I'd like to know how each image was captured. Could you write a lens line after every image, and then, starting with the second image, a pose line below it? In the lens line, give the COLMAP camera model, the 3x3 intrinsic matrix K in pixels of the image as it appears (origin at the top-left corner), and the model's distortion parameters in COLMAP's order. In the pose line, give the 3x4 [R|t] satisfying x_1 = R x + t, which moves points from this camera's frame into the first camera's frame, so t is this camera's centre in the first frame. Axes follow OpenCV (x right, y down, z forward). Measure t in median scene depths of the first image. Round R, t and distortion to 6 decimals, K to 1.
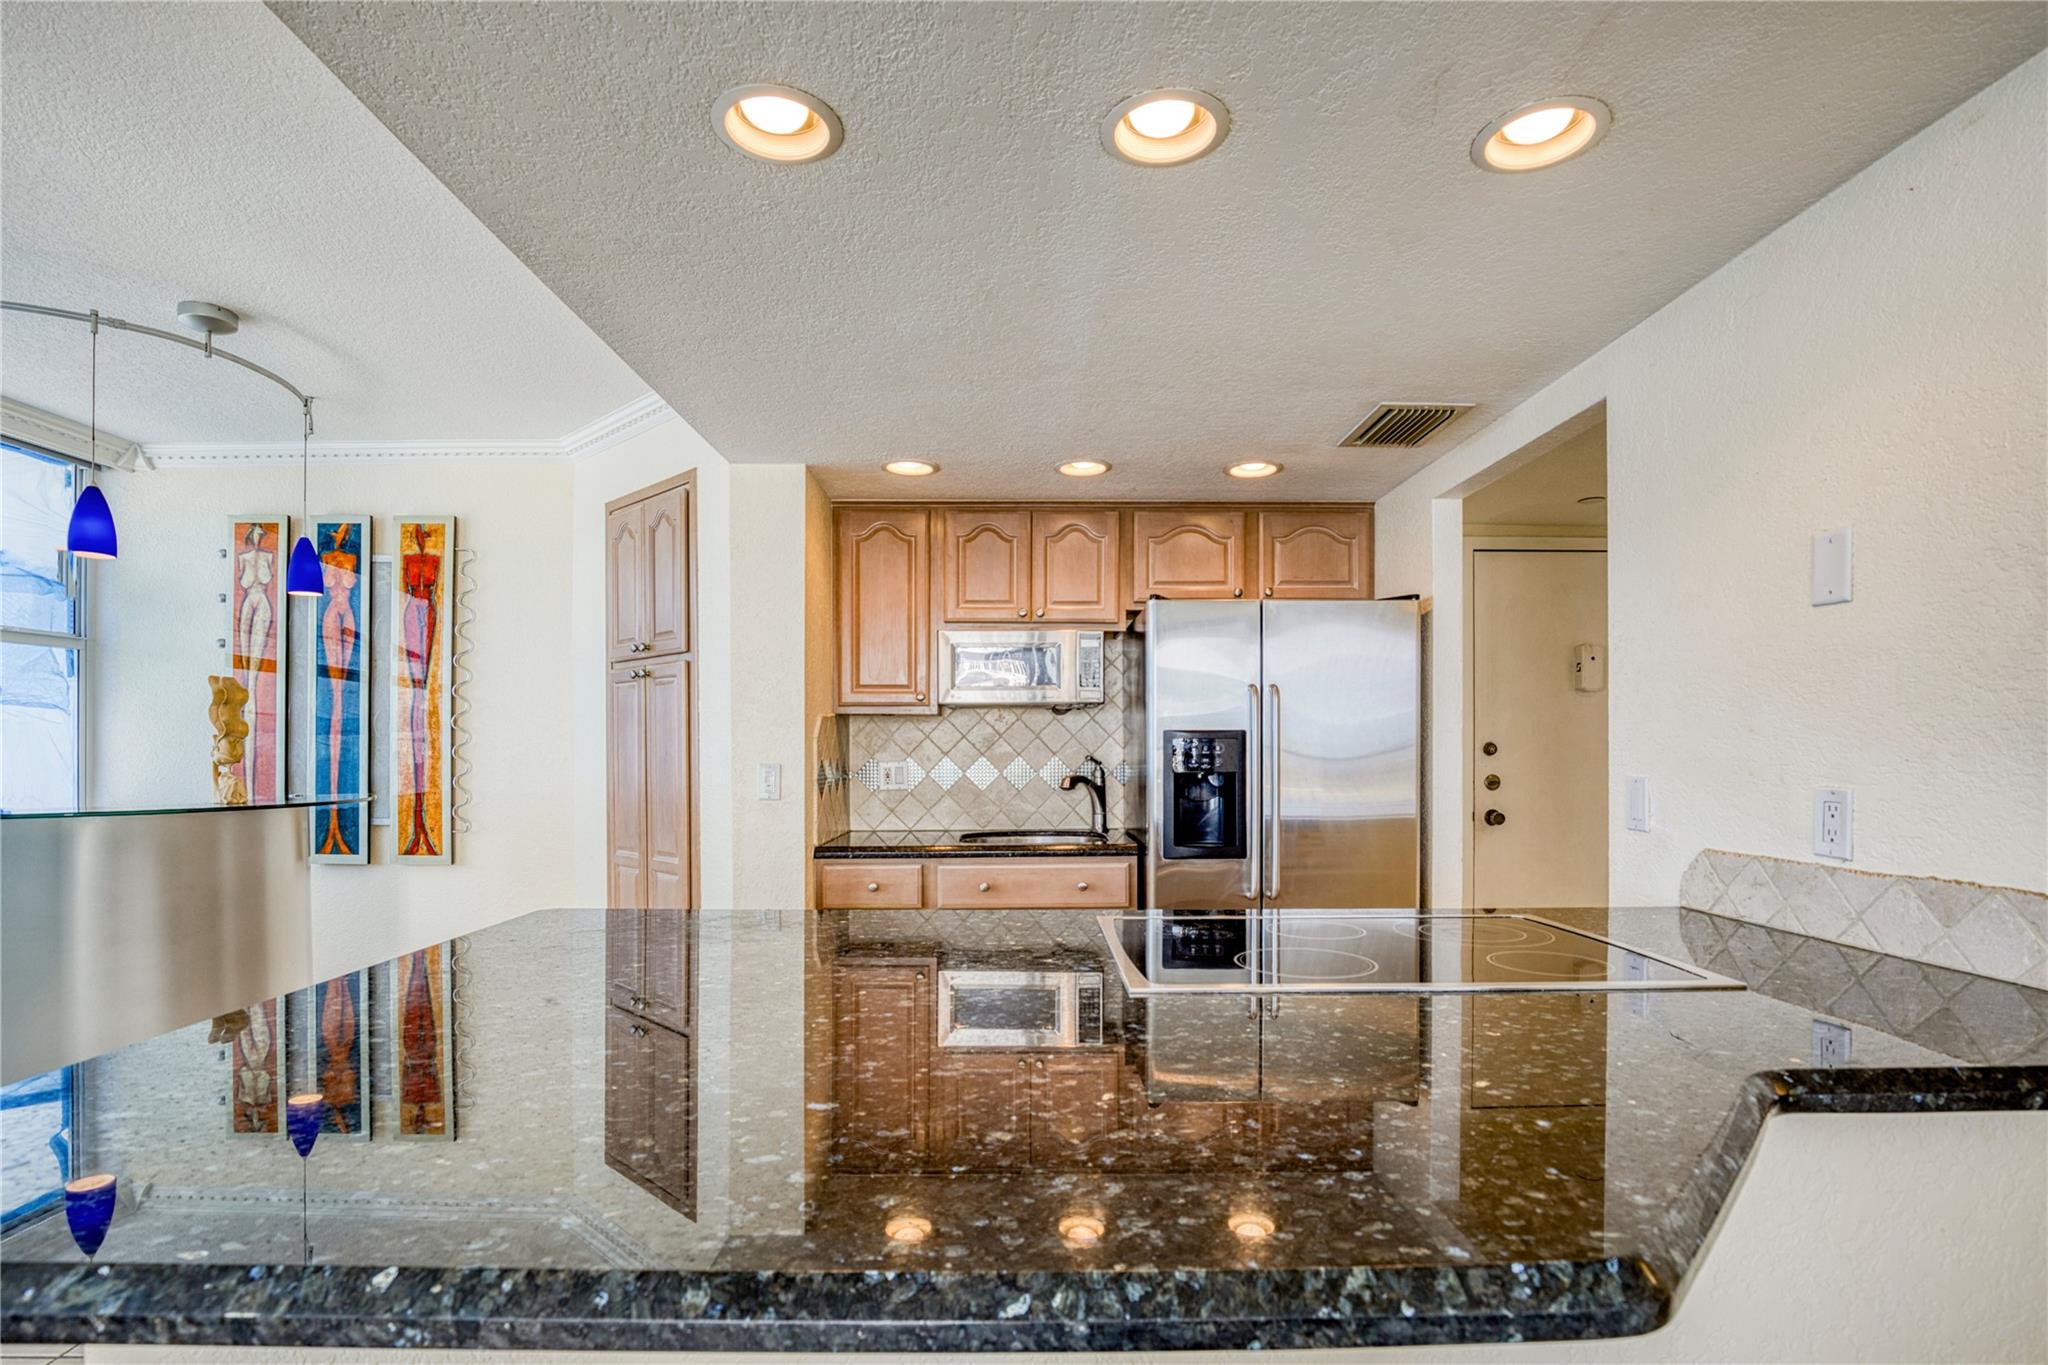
lens RADIAL K [[965.7, 0, 1020.4], [0, 965.7, 755.6], [0, 0, 1]] dist [-0.029397, 0.003097]
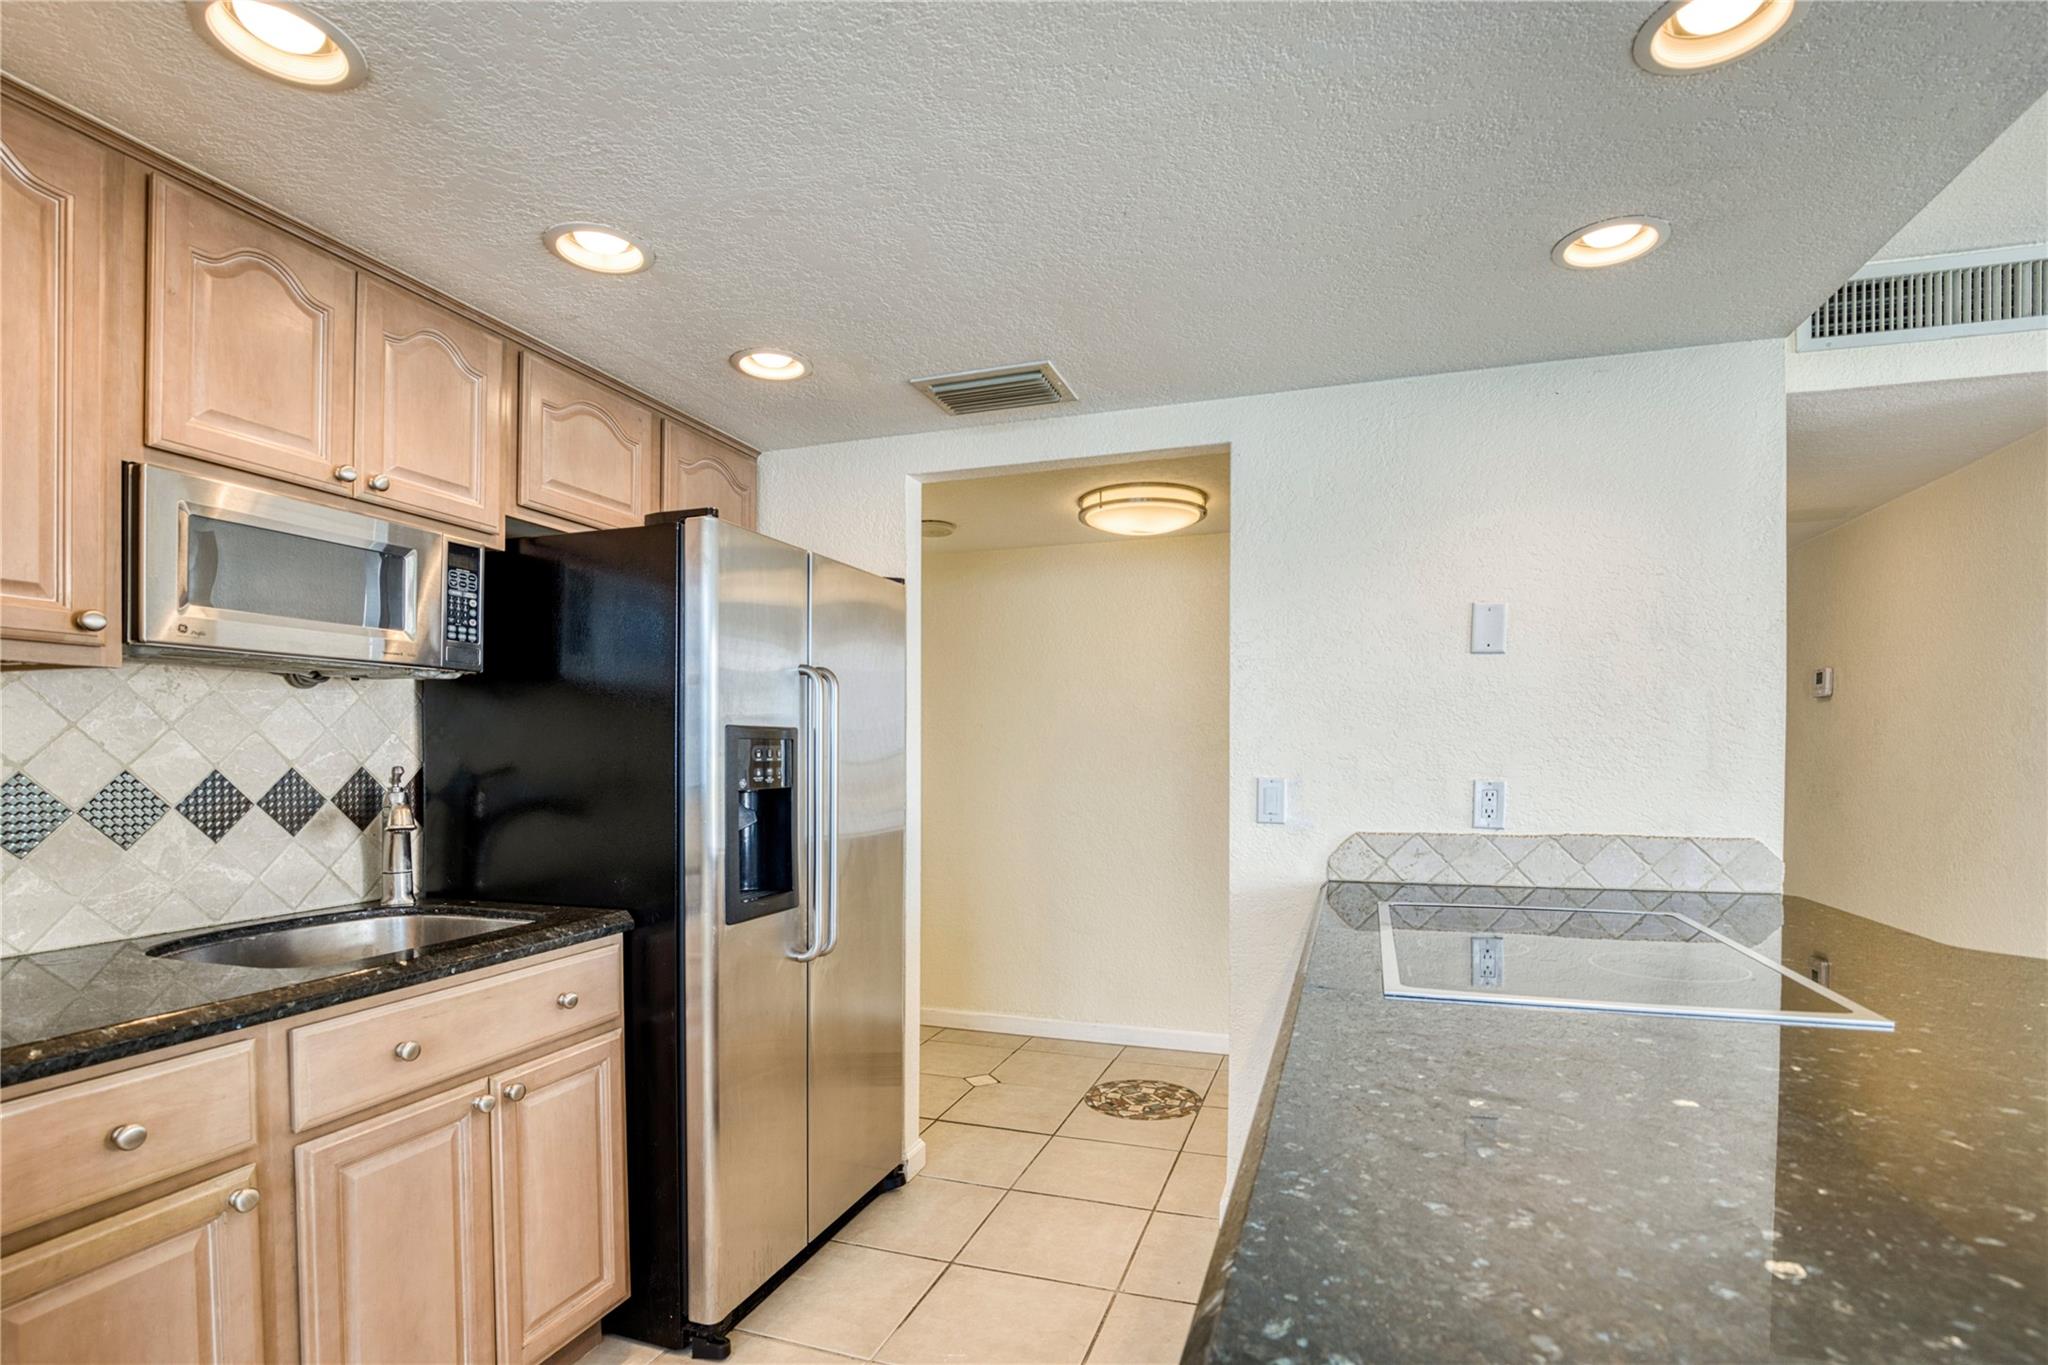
lens RADIAL K [[965.7, 0, 1022.1], [0, 965.7, 770.0], [0, 0, 1]] dist [-0.029397, 0.003097]
pose [[0.343981, -0.016071, 0.938839, -0.330997], [0.007774, 0.999868, 0.014267, -0.002914], [-0.938944, 0.002391, 0.344061, 0.512357]]
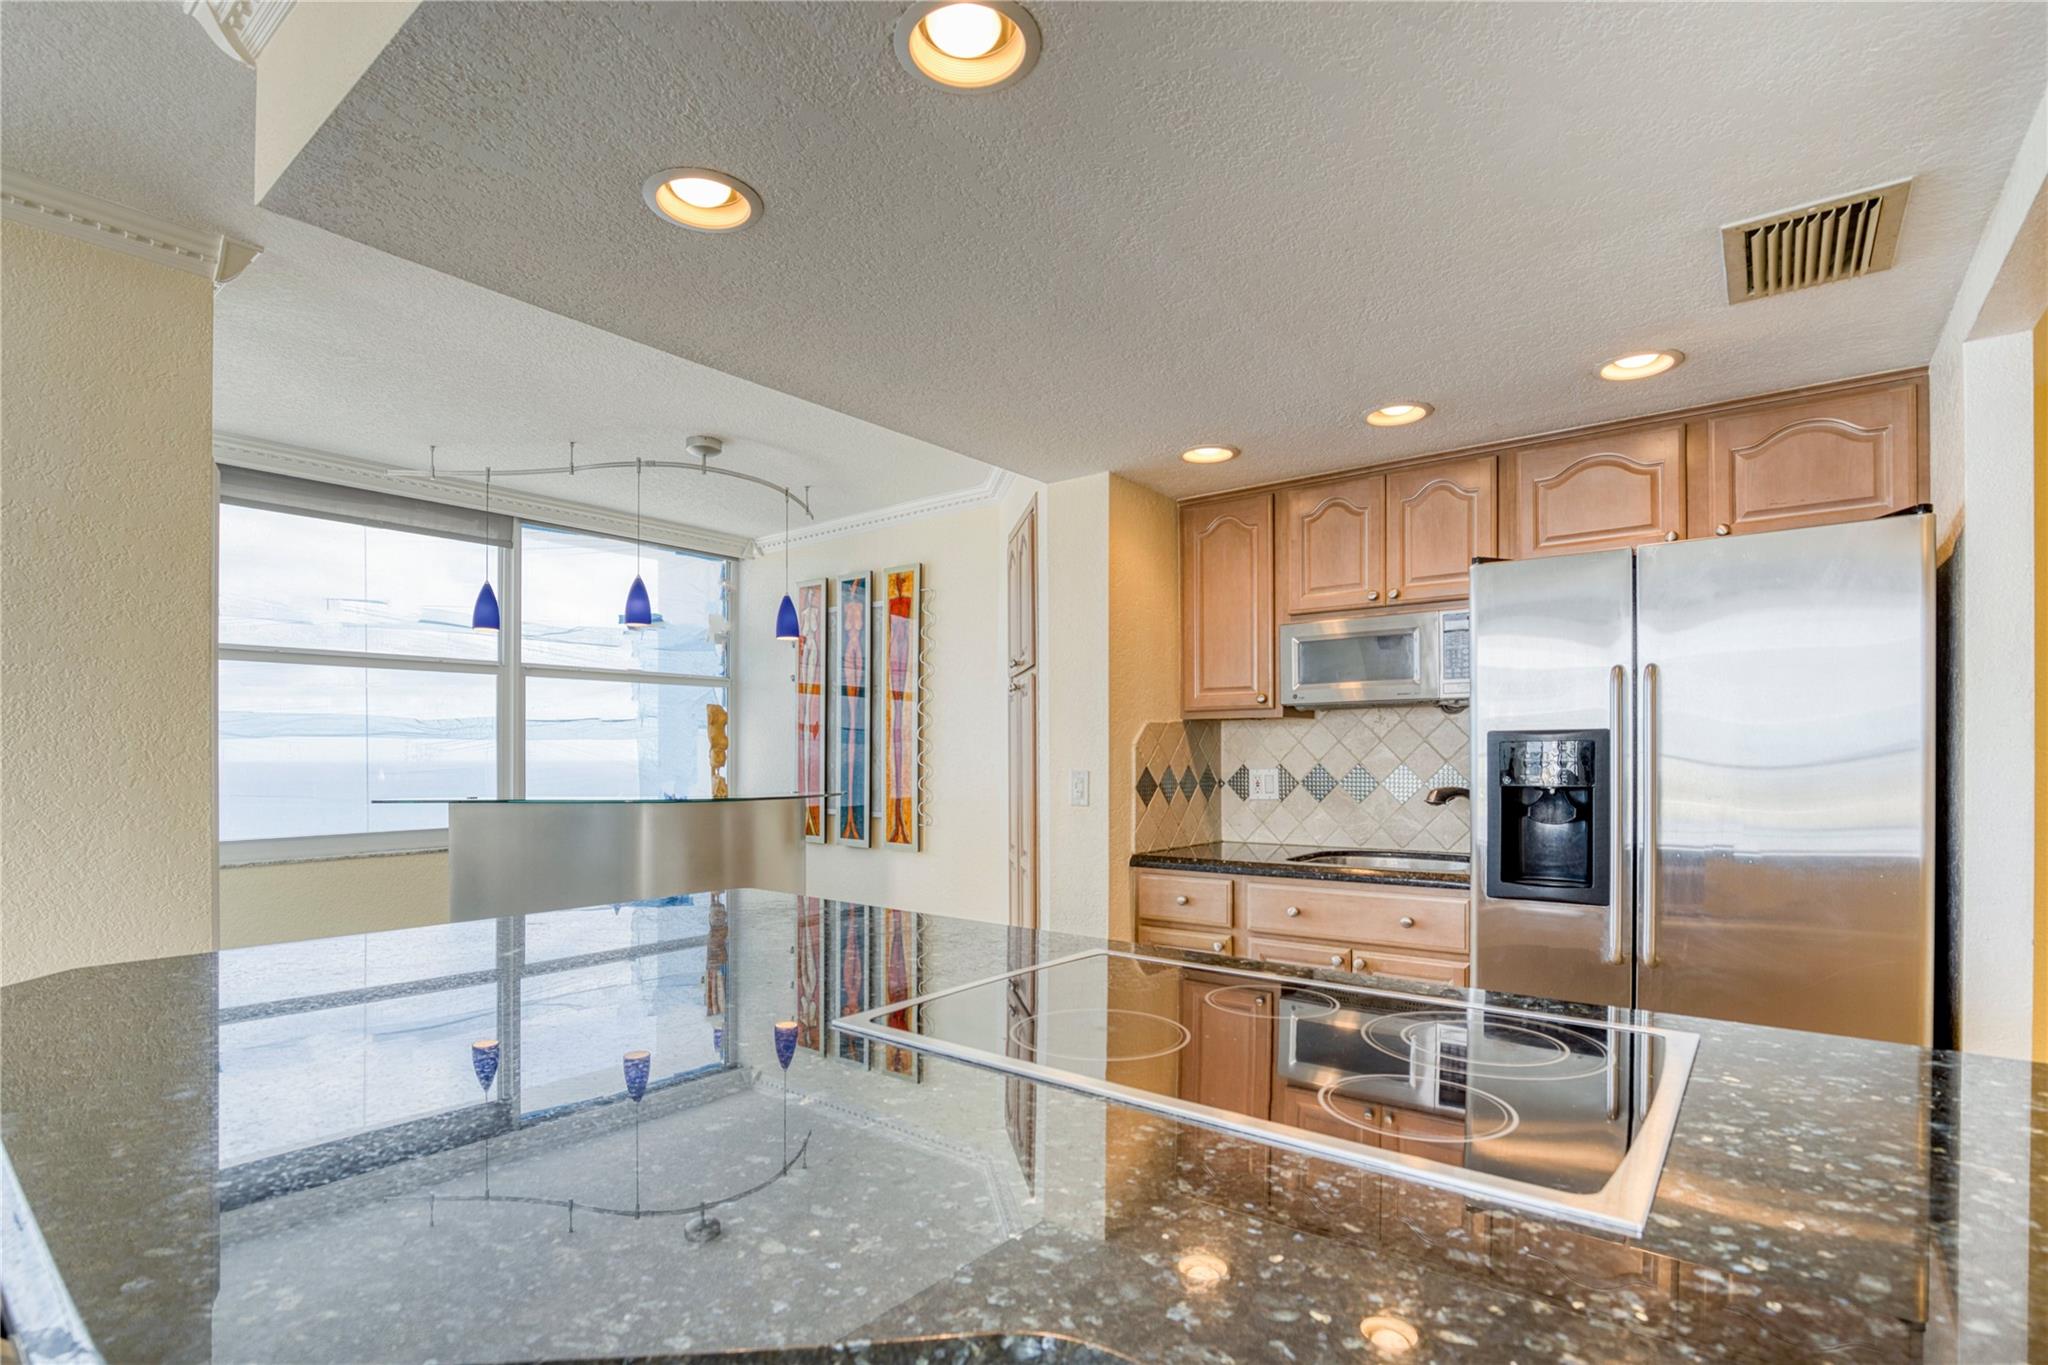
lens RADIAL K [[965.7, 0, 1034.3], [0, 965.7, 760.1], [0, 0, 1]] dist [-0.029397, 0.003097]
pose [[0.783327, 0.000734, -0.621610, 0.294082], [-0.001746, 0.999998, -0.001020, -0.001310], [0.621608, 0.001884, 0.783327, 0.145732]]
